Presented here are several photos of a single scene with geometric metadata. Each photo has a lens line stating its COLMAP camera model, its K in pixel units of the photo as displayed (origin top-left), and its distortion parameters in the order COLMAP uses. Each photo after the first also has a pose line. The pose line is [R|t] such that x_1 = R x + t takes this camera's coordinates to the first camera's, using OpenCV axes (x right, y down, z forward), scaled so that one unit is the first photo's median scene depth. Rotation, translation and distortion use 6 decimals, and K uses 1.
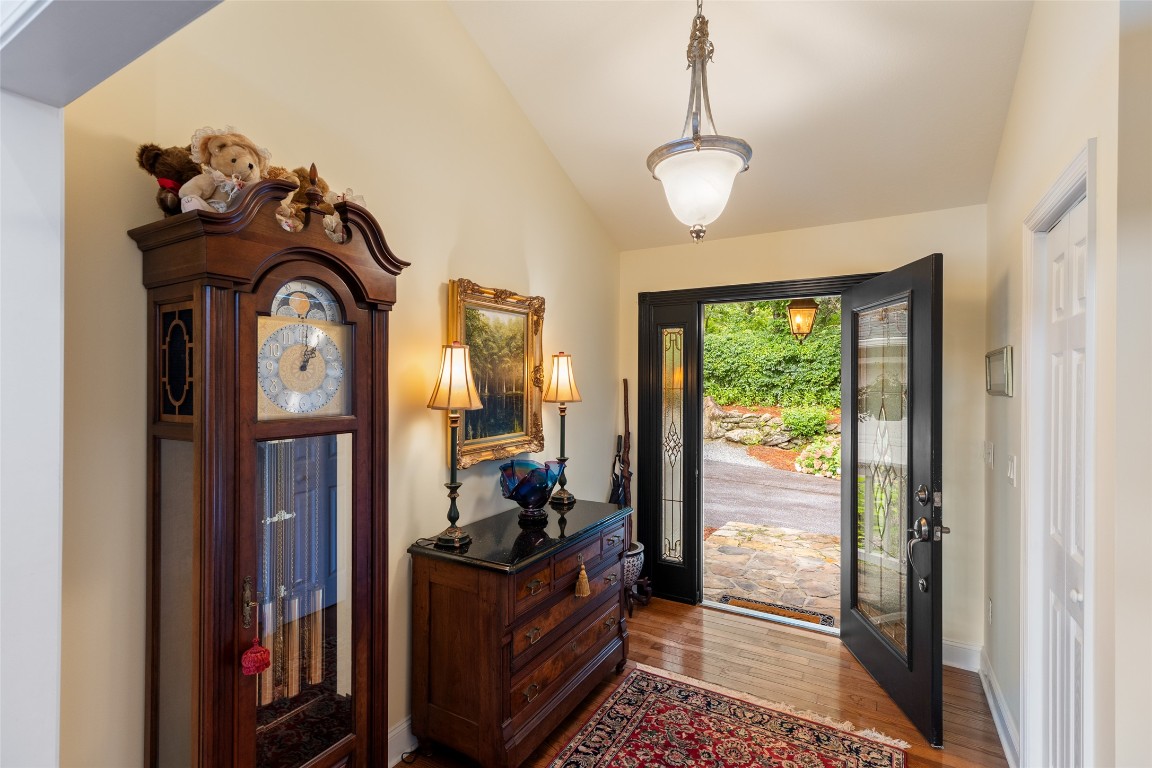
lens RADIAL K [[523.8, 0, 577.2], [0, 523.8, 380.5], [0, 0, 1]] dist [0.004278, 0.001024]
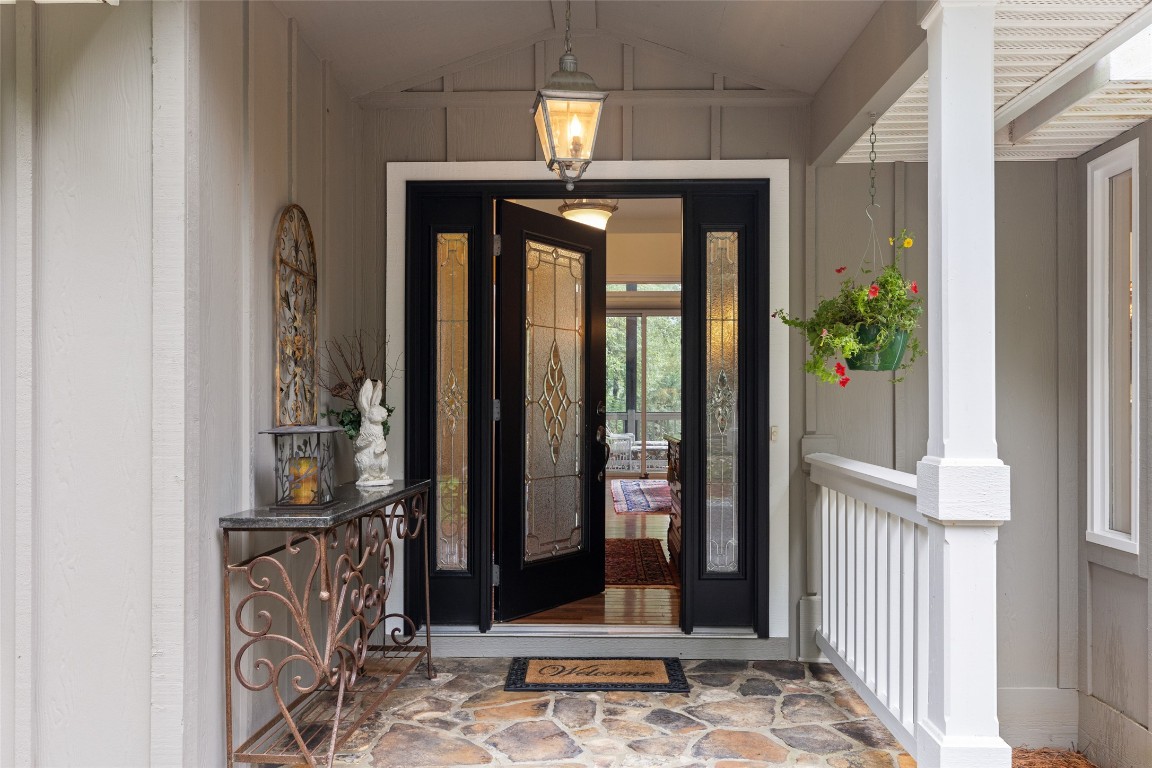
lens RADIAL K [[916.2, 0, 576.0], [0, 916.2, 384.0], [0, 0, 1]] dist [-0.000219, -0.000099]
pose [[-0.874619, -0.007146, -0.484758, 0.801362], [-0.005005, 0.999971, -0.005711, 0.096400], [0.484785, -0.002568, -0.874629, 1.688946]]
